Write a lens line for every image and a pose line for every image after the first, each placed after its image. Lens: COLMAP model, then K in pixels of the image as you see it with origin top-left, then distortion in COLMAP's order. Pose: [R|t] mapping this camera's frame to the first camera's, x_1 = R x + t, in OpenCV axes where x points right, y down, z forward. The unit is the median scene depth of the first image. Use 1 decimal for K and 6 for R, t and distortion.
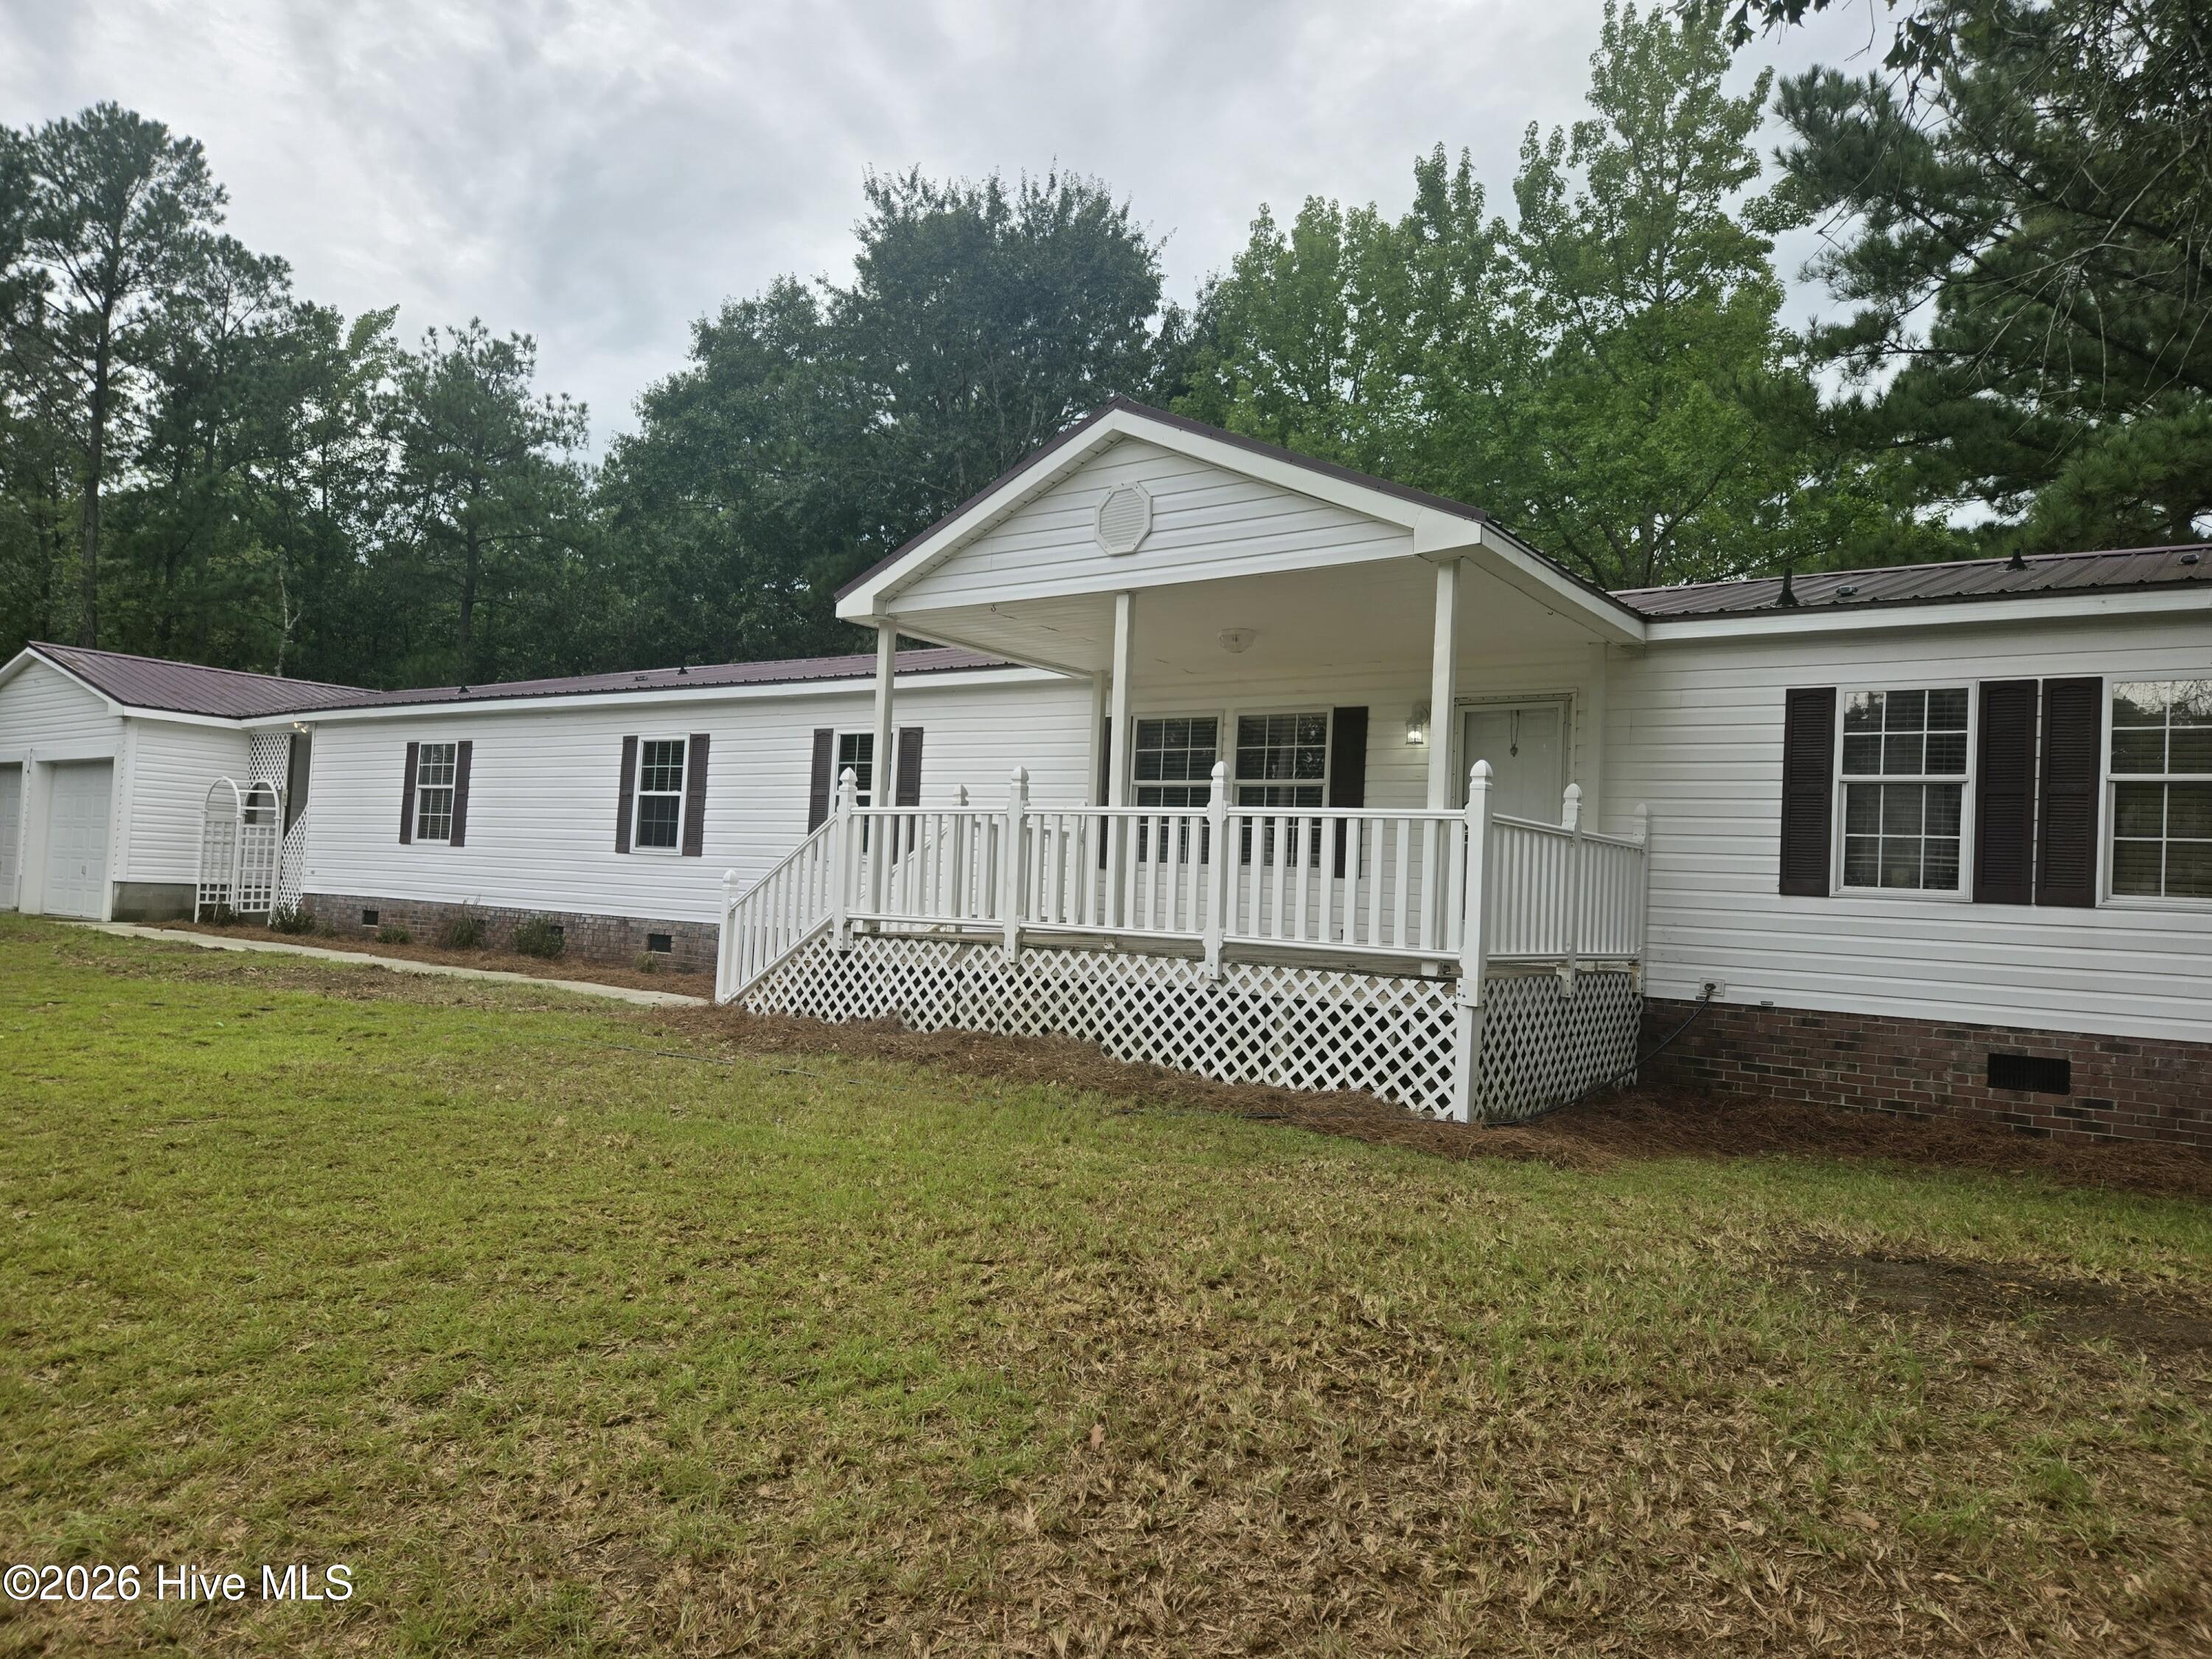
lens RADIAL K [[1457.1, 0, 1104.8], [0, 1457.1, 820.6], [0, 0, 1]] dist [0.051406, -0.029780]
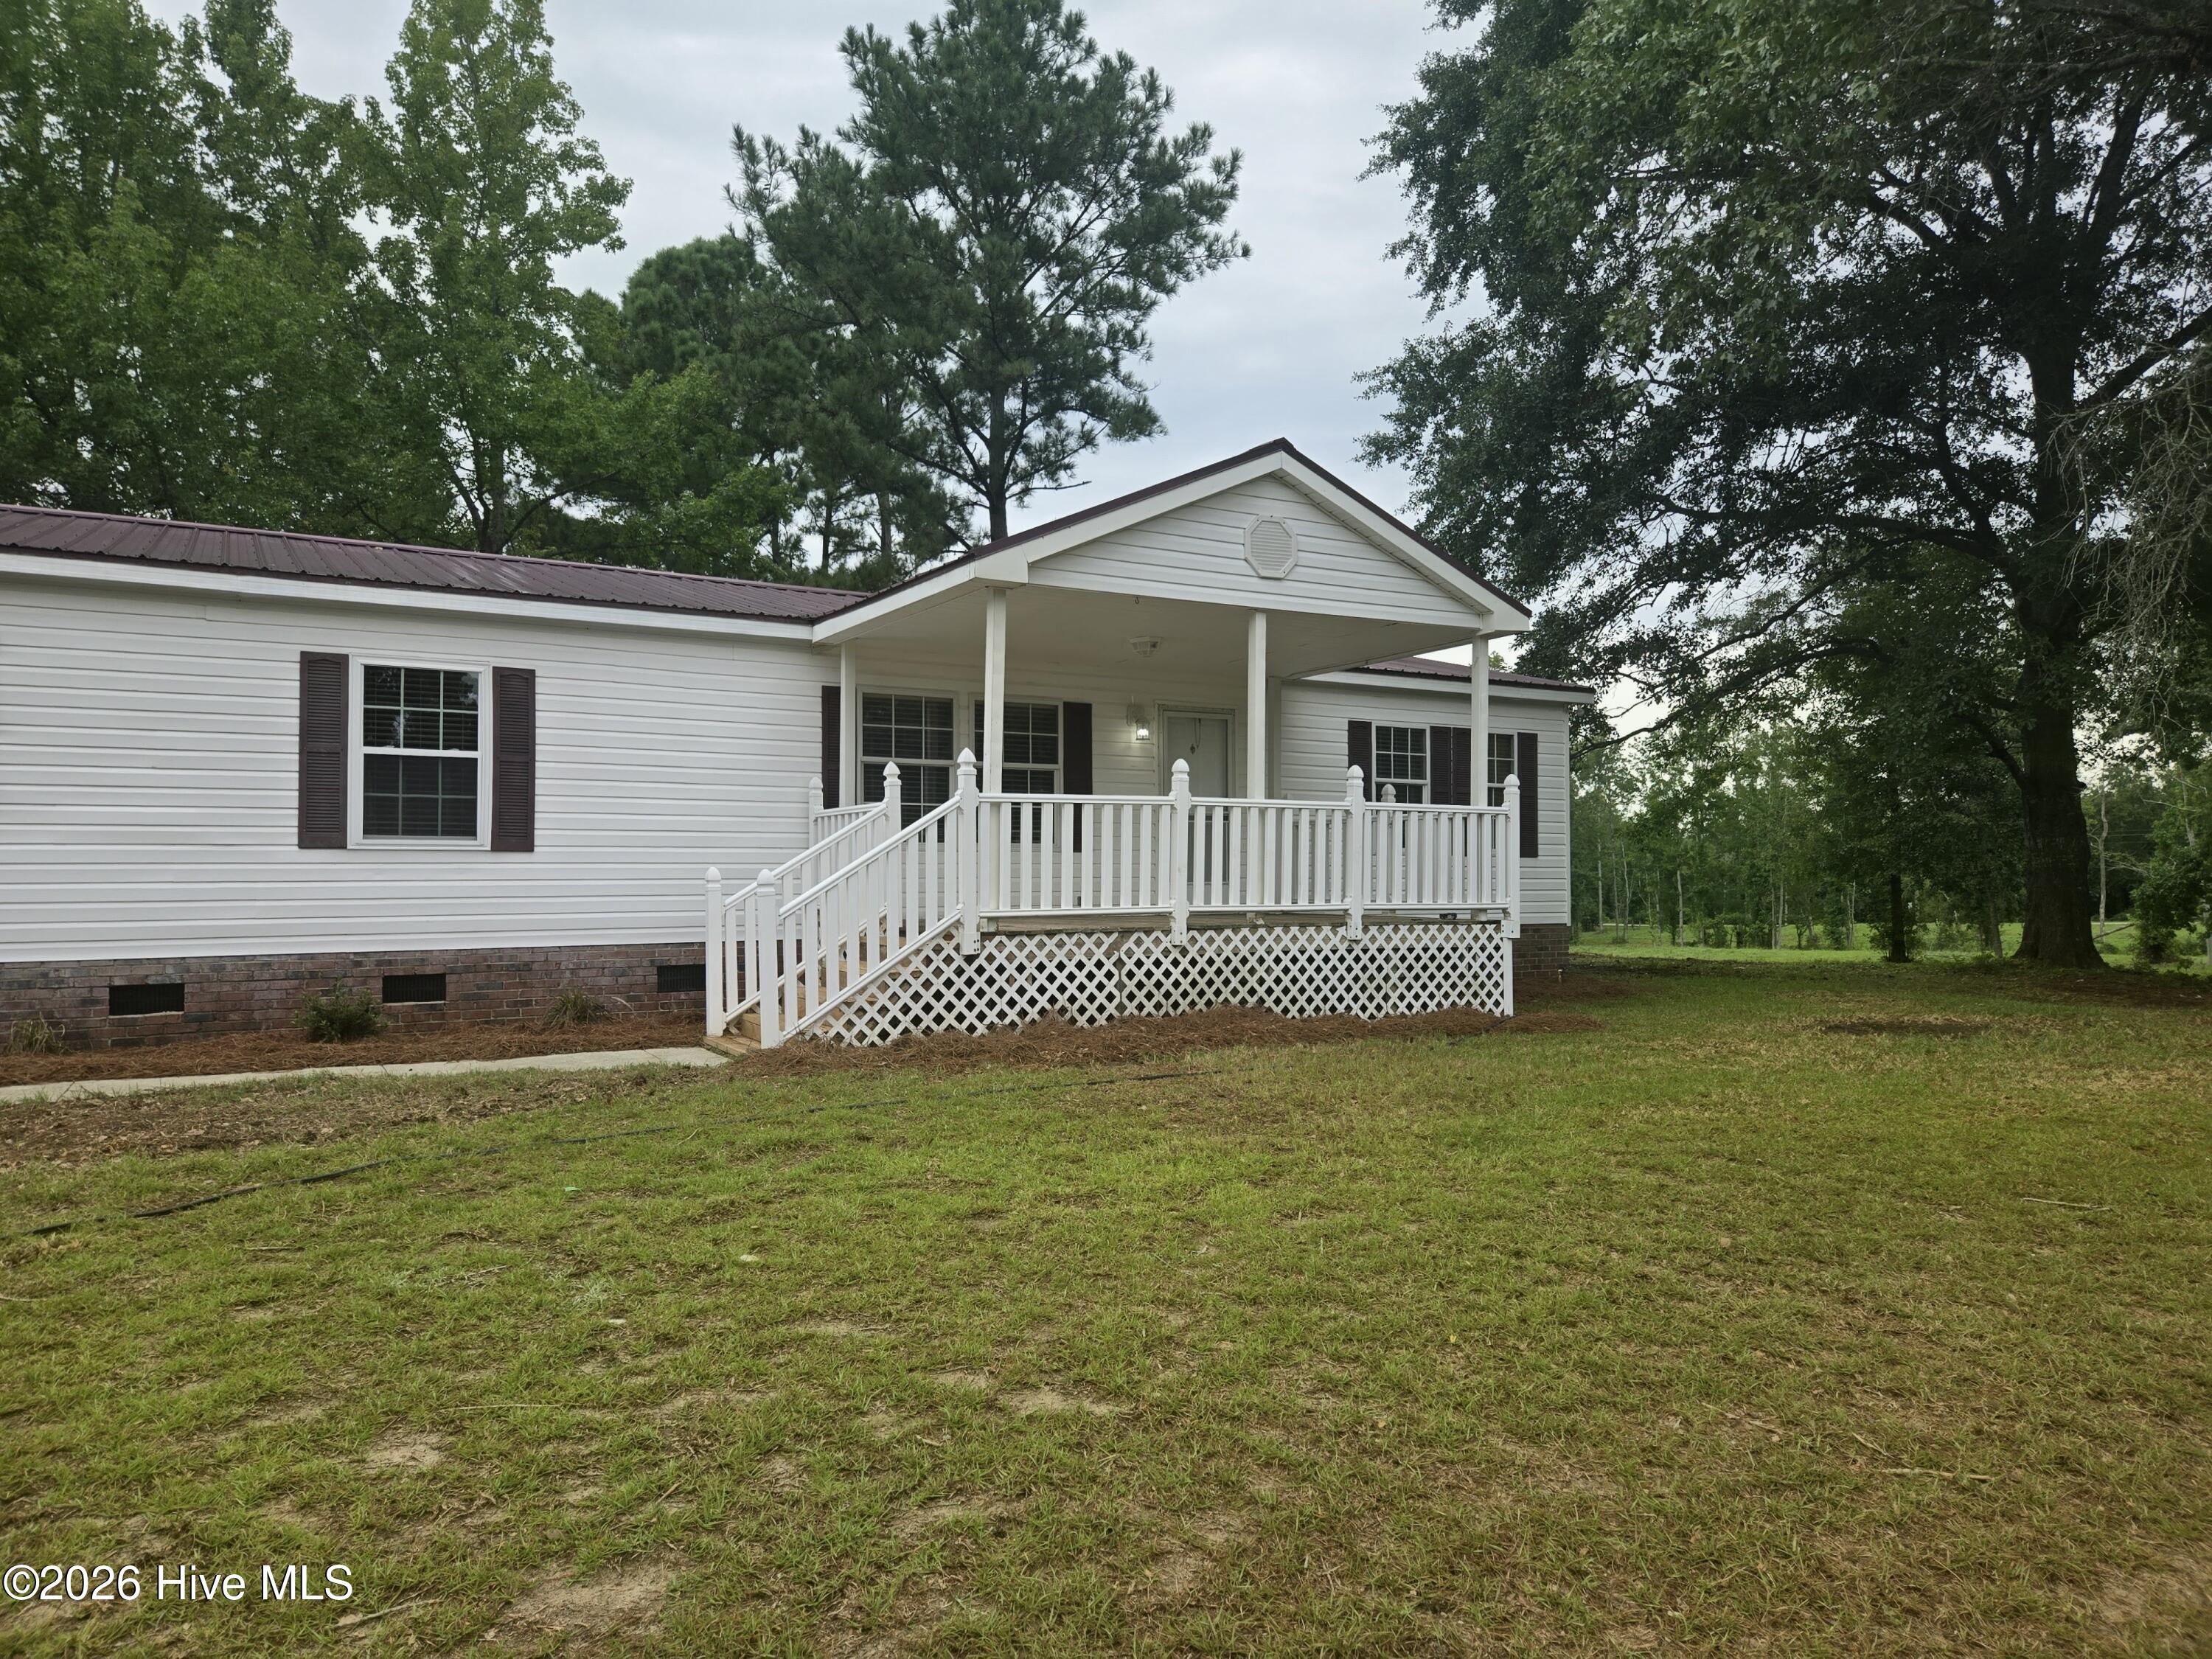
lens RADIAL K [[1457.1, 0, 1110.5], [0, 1457.1, 828.9], [0, 0, 1]] dist [0.051406, -0.029780]
pose [[0.397892, -0.016208, 0.917289, -1.000053], [-0.024802, 0.999288, 0.028415, -0.014158], [-0.917097, -0.034056, 0.397207, 0.604150]]
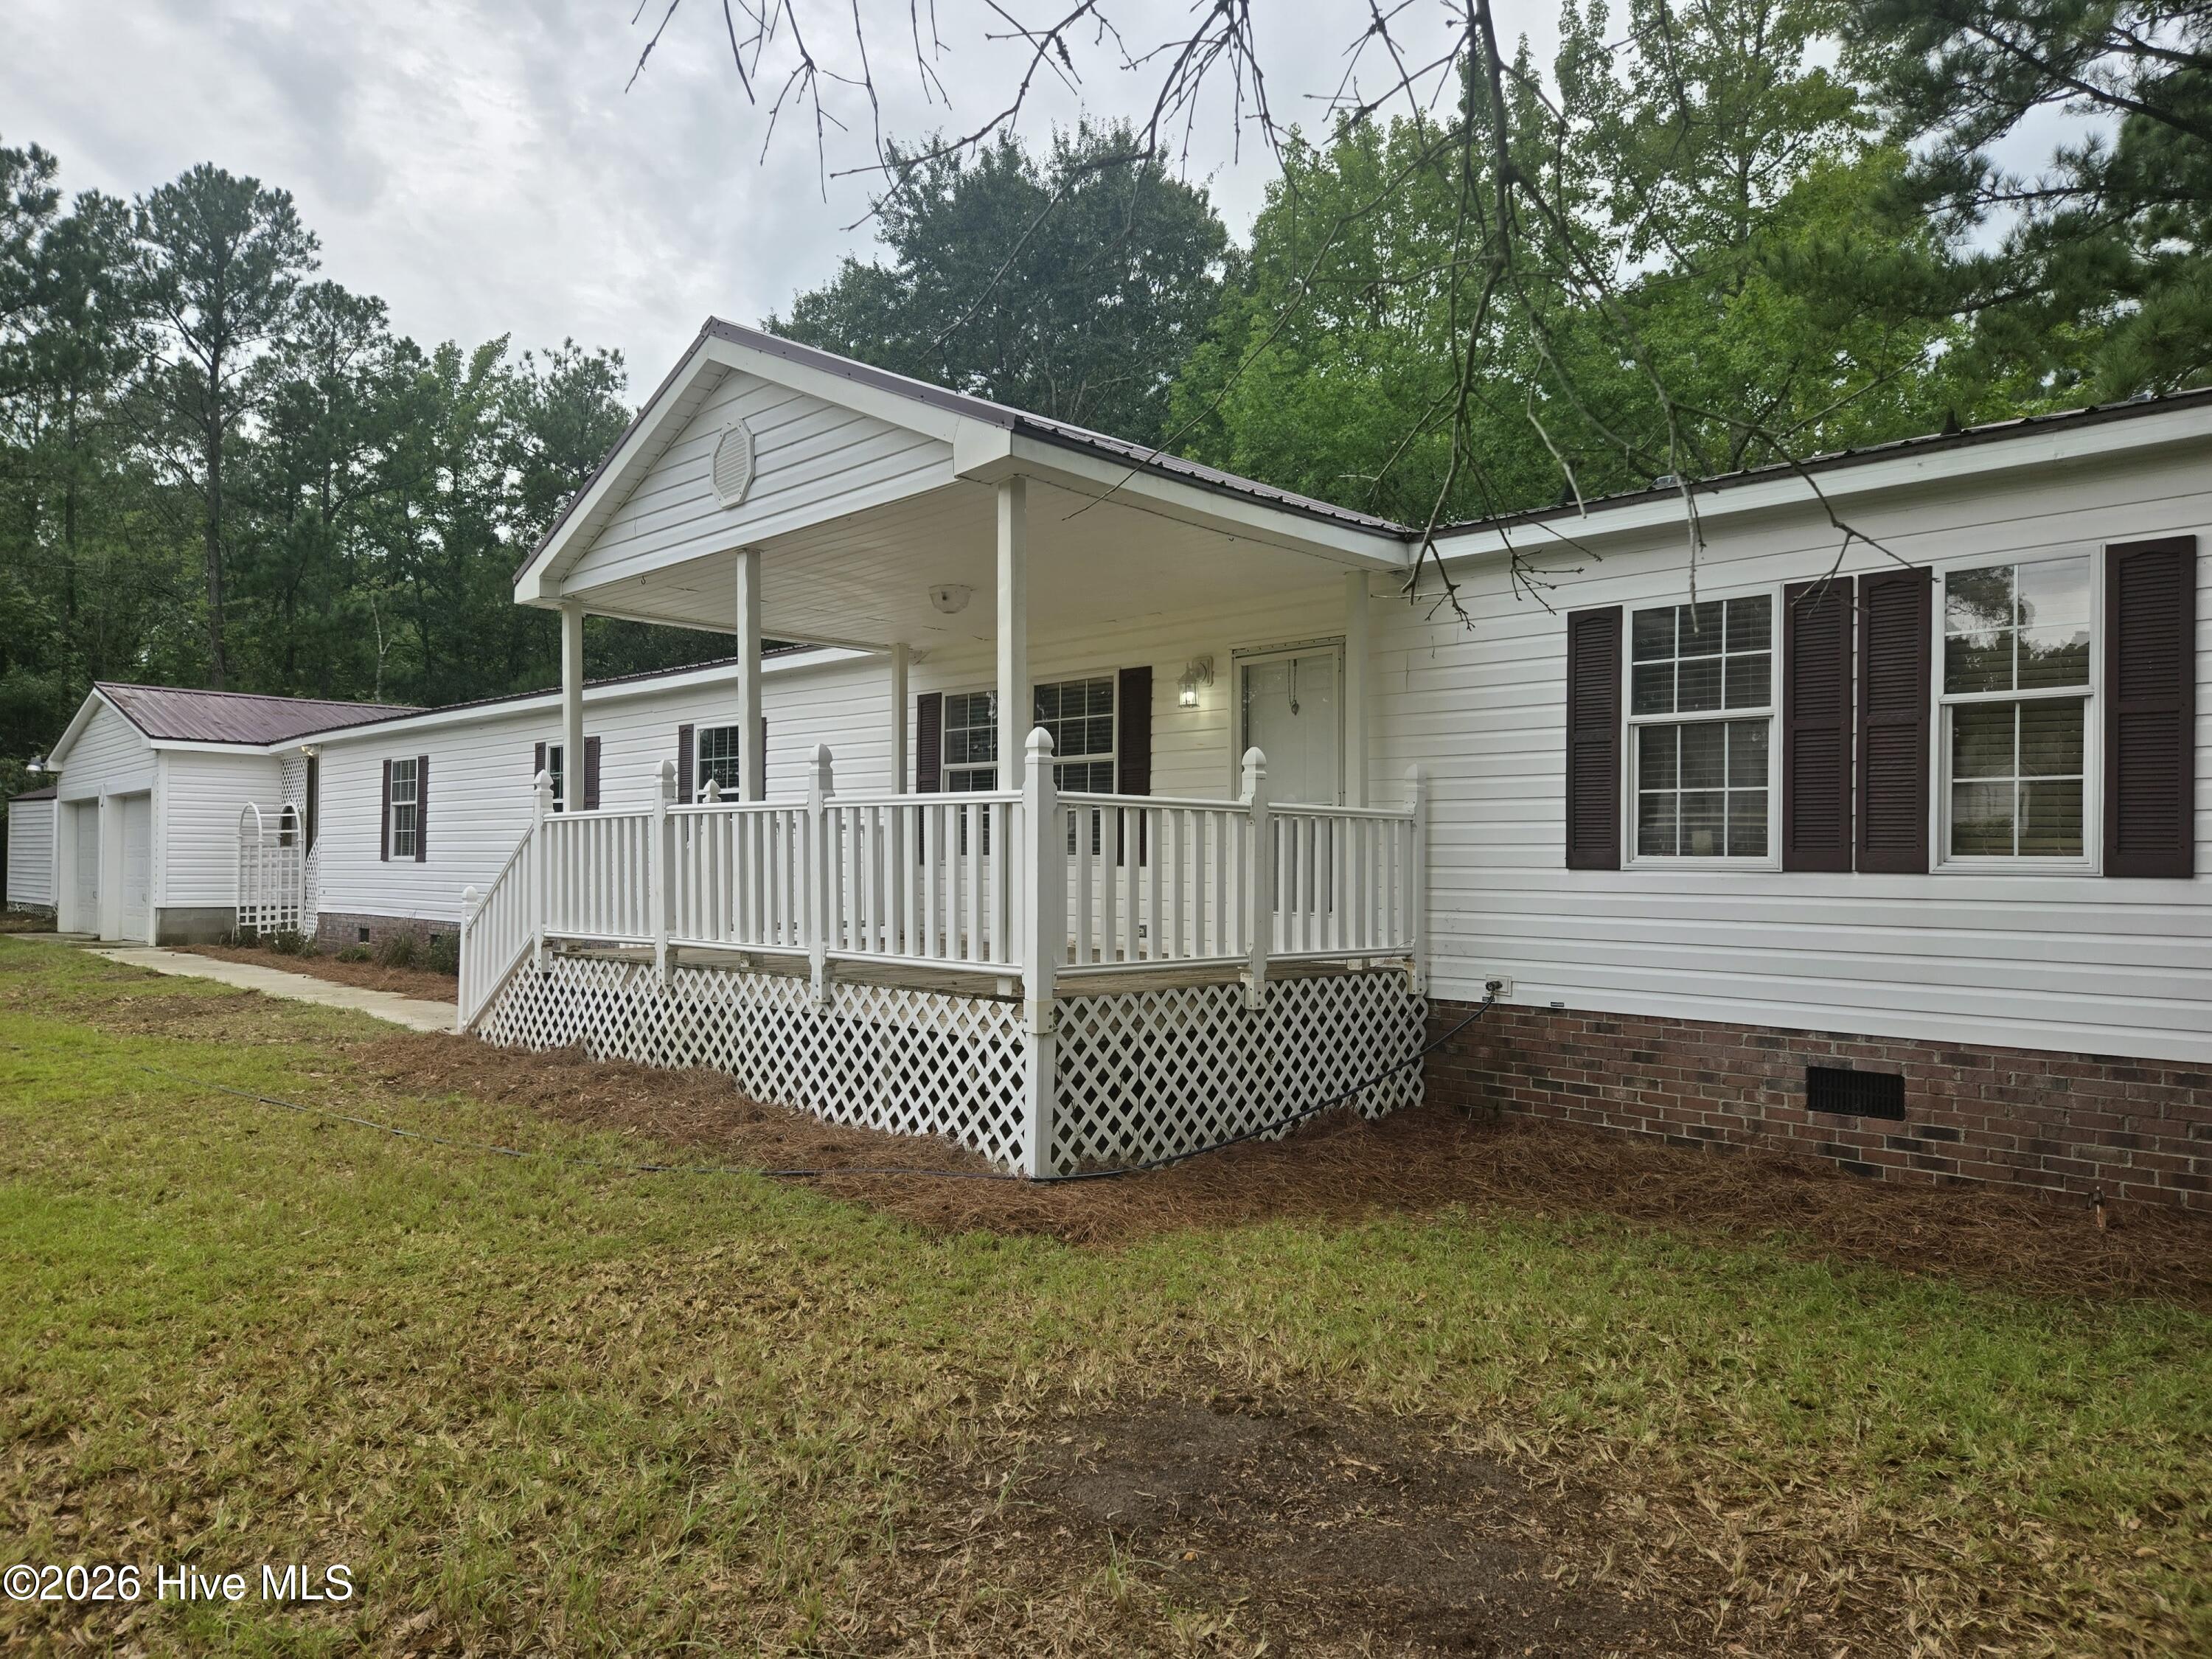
lens RADIAL K [[1457.1, 0, 1090.3], [0, 1457.1, 833.8], [0, 0, 1]] dist [0.051406, -0.029780]
pose [[0.986465, -0.045722, -0.157469, 0.316861], [0.049409, 0.998587, 0.019575, 0.002369], [0.156352, -0.027090, 0.987330, 0.165923]]
